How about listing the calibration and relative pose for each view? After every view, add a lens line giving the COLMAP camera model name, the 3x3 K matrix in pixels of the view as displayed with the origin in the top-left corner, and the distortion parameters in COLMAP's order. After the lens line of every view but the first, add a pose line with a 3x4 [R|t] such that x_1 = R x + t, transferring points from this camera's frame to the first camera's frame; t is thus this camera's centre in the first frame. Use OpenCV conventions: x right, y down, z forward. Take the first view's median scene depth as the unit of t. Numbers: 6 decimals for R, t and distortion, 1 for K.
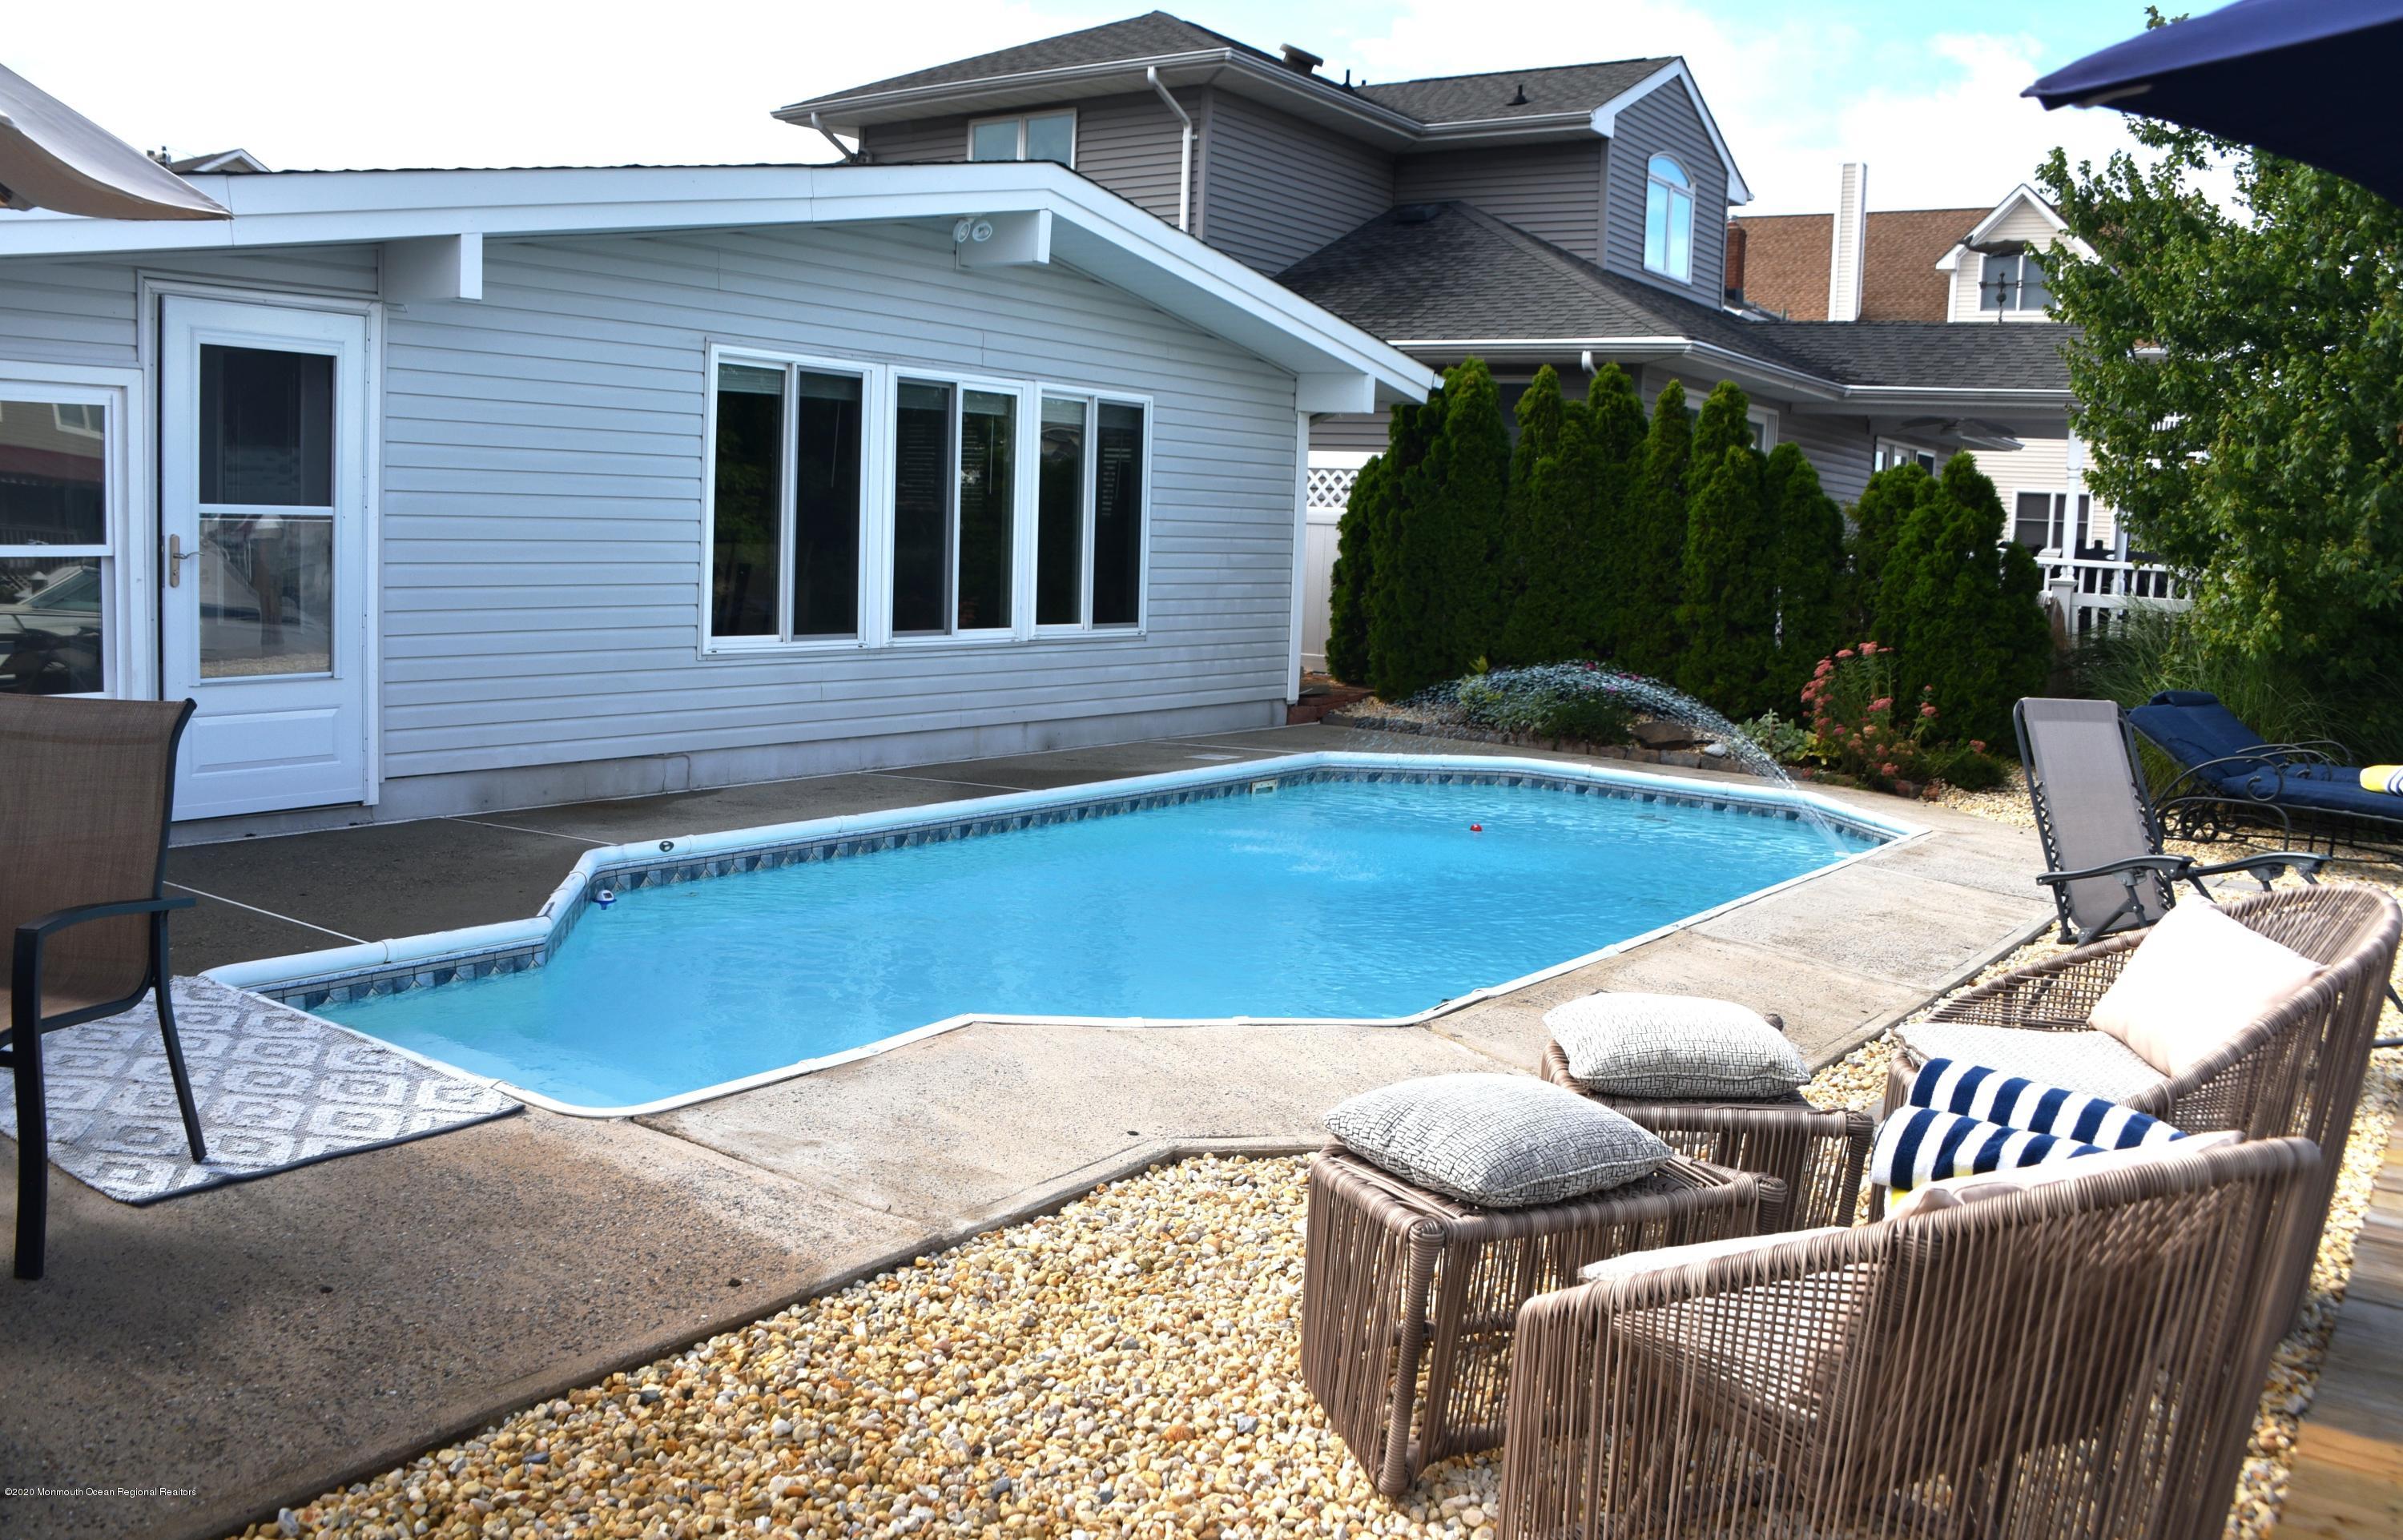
lens RADIAL K [[1963.8, 0, 1137.3], [0, 1963.8, 732.3], [0, 0, 1]] dist [-0.194717, 0.156488]
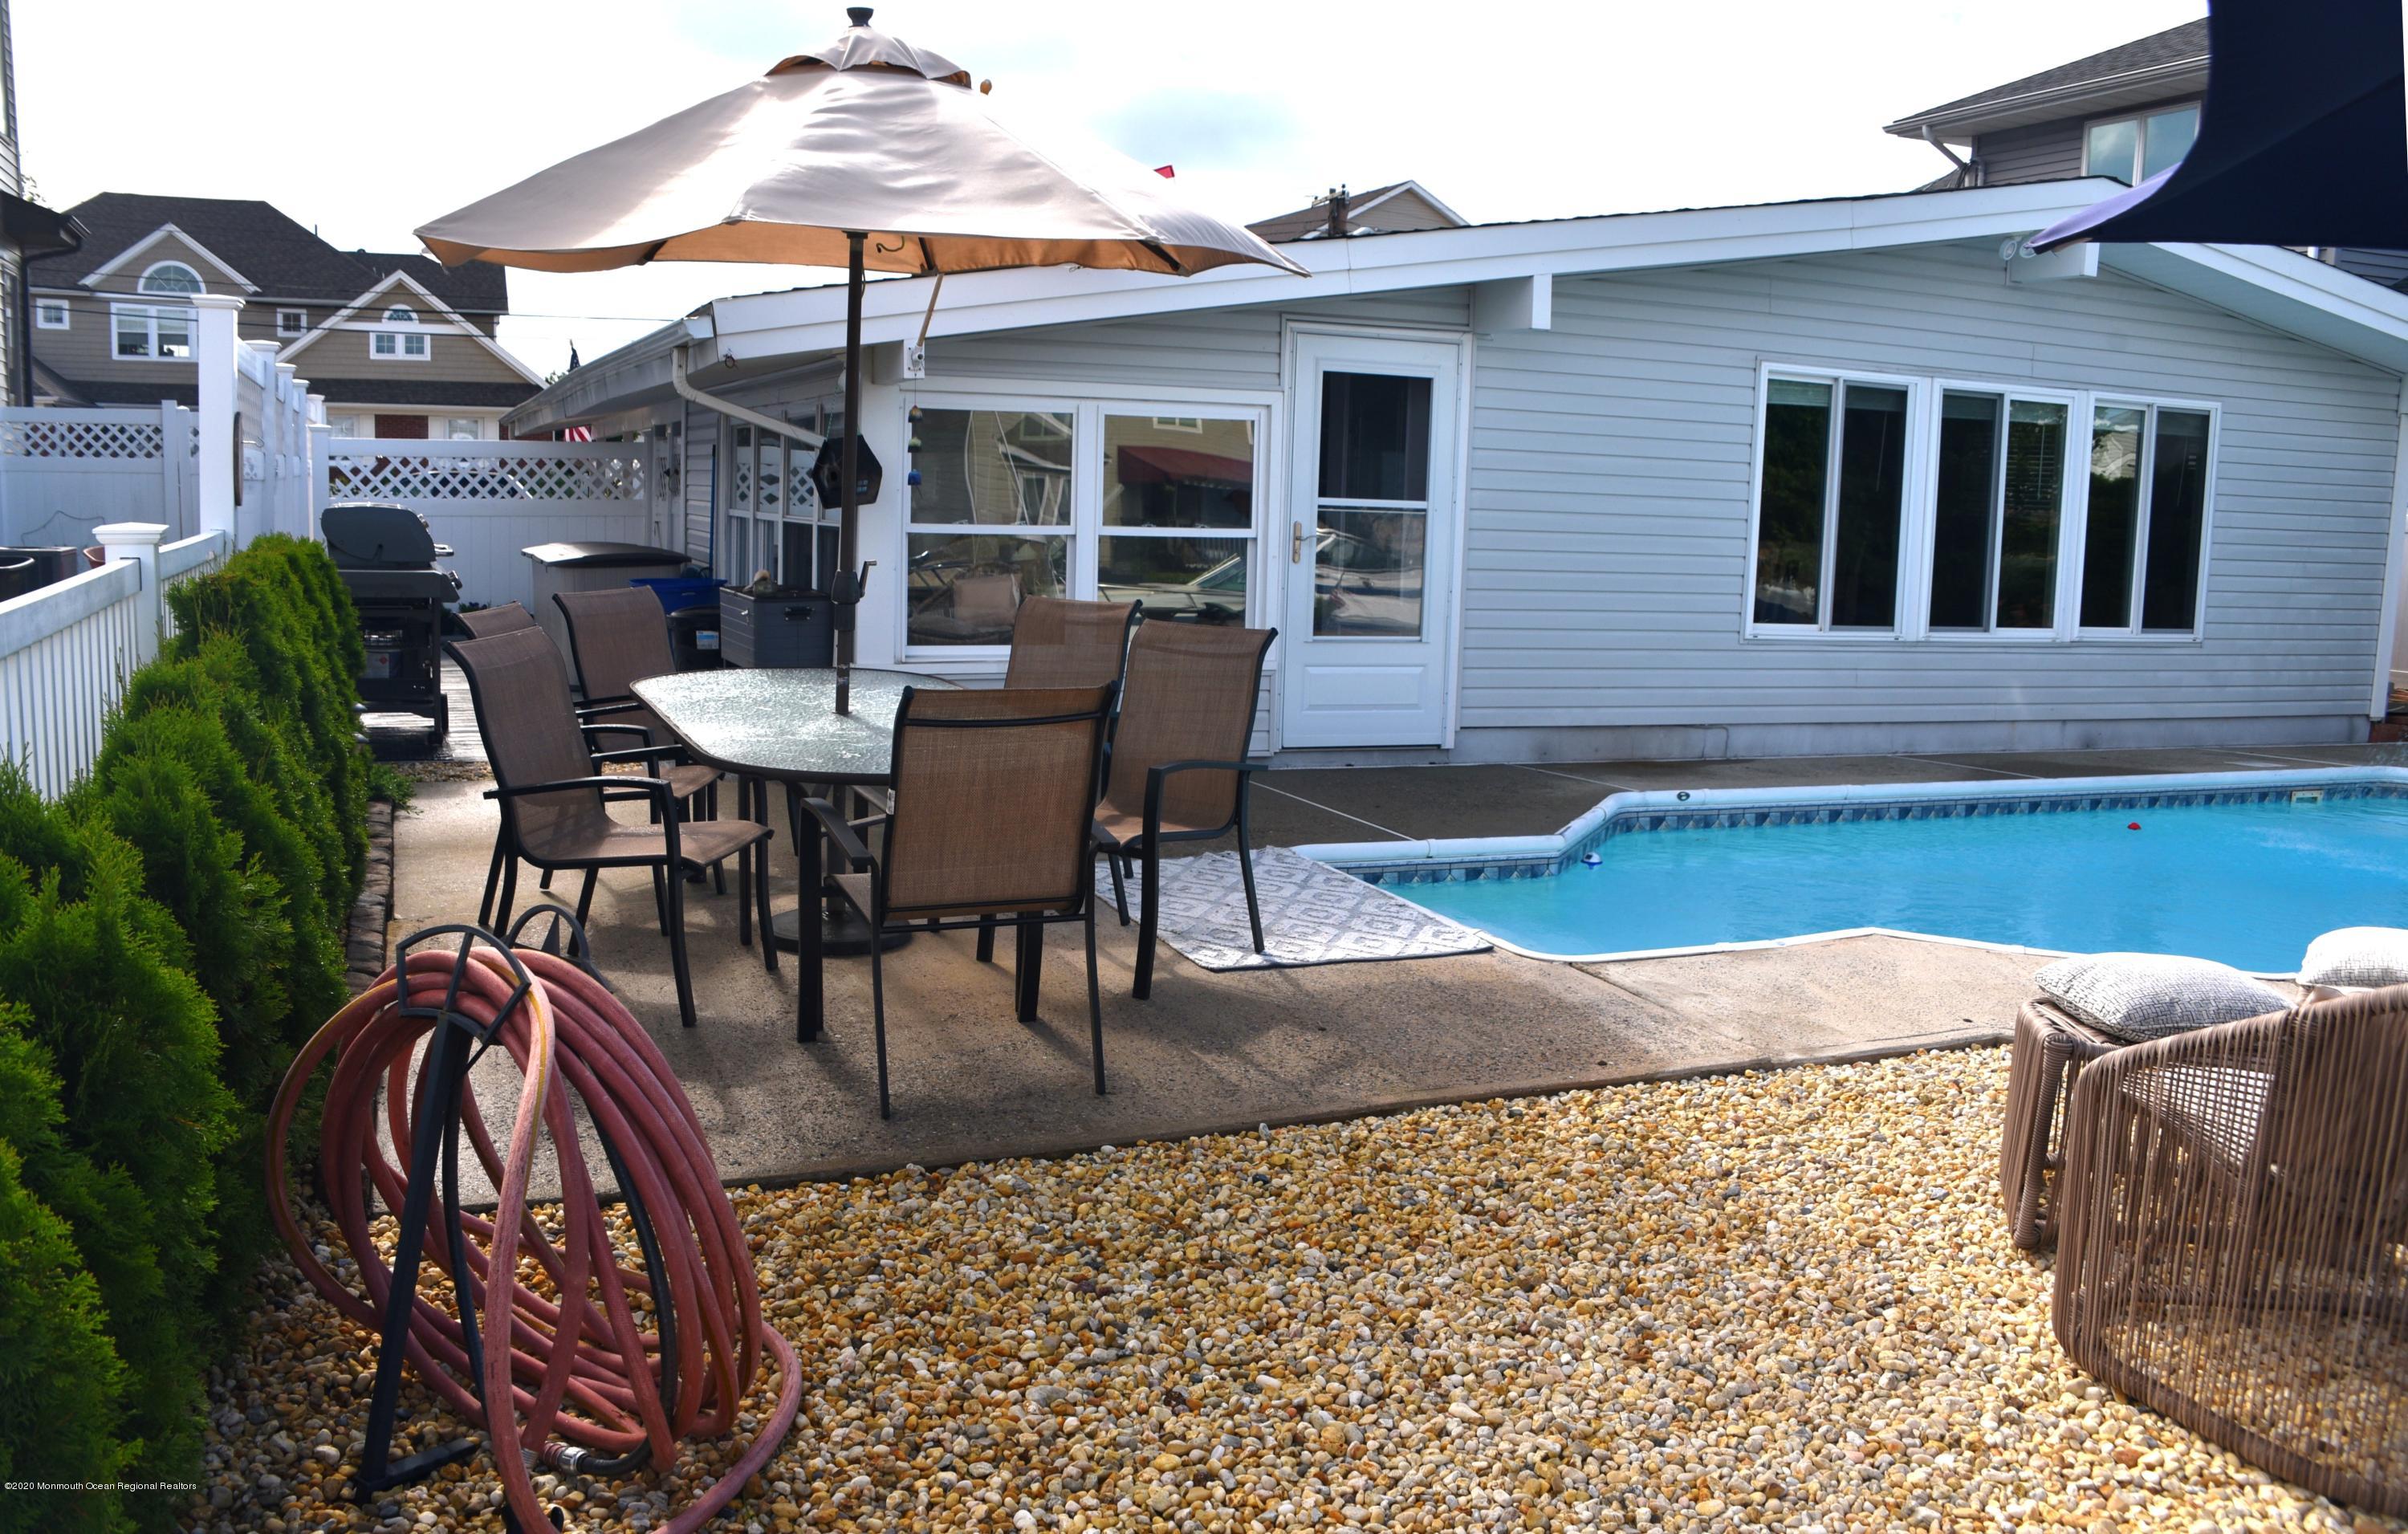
lens RADIAL K [[1968.1, 0, 1139.6], [0, 1968.1, 729.2], [0, 0, 1]] dist [-0.194717, 0.156488]
pose [[0.838048, 0.054325, -0.542884, 0.108650], [-0.057712, 0.998275, 0.010805, 0.023868], [0.542535, 0.022276, 0.839738, -0.147228]]
